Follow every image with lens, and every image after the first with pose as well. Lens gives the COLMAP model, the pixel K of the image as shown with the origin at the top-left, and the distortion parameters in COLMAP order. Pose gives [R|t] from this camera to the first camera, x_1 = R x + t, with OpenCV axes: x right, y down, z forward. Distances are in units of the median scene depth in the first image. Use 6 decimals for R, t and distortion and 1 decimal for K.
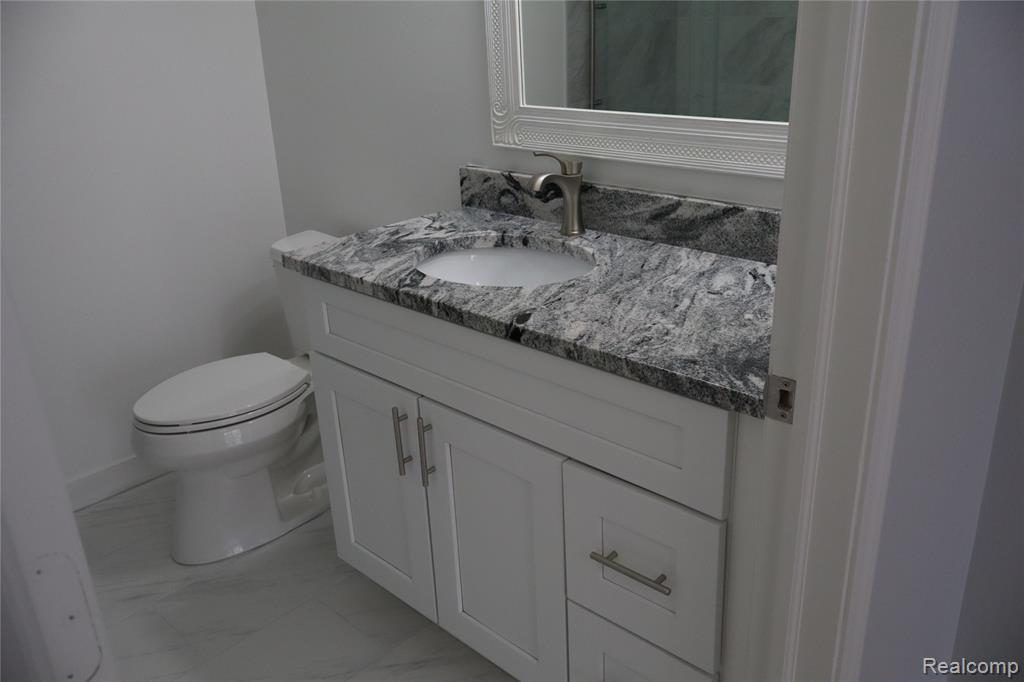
lens RADIAL K [[861.9, 0, 514.8], [0, 861.9, 335.8], [0, 0, 1]] dist [0.004495, 0.002456]
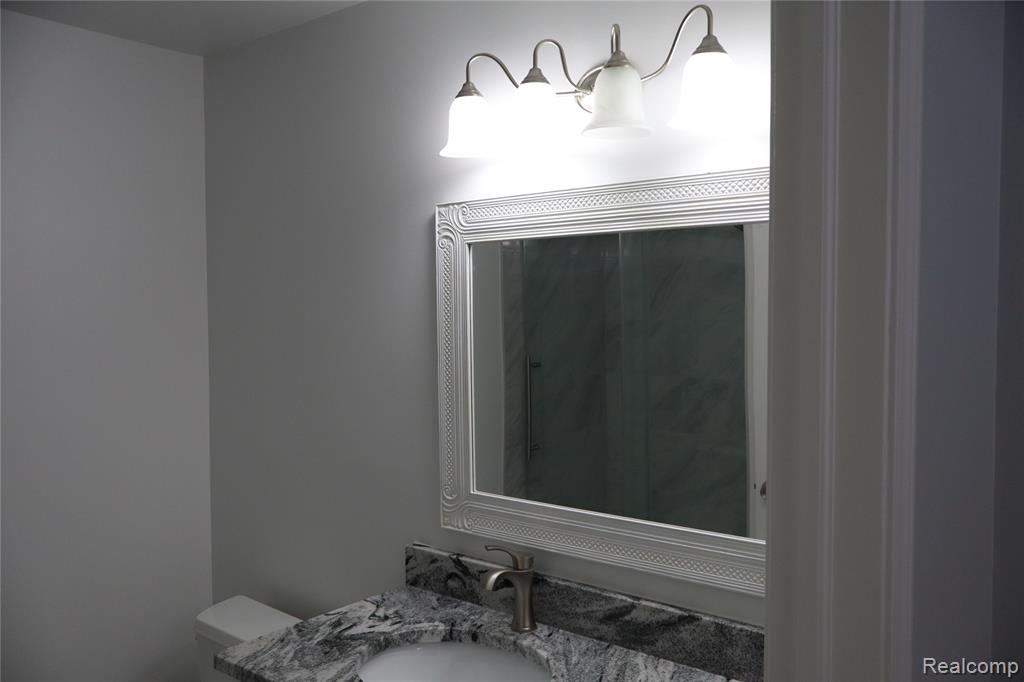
lens RADIAL K [[861.9, 0, 515.9], [0, 861.9, 334.0], [0, 0, 1]] dist [0.004495, 0.002456]
pose [[0.995763, 0.030206, 0.086853, -0.036436], [0.000939, 0.941120, -0.338071, -0.103789], [-0.091951, 0.336721, 0.937104, -0.021414]]
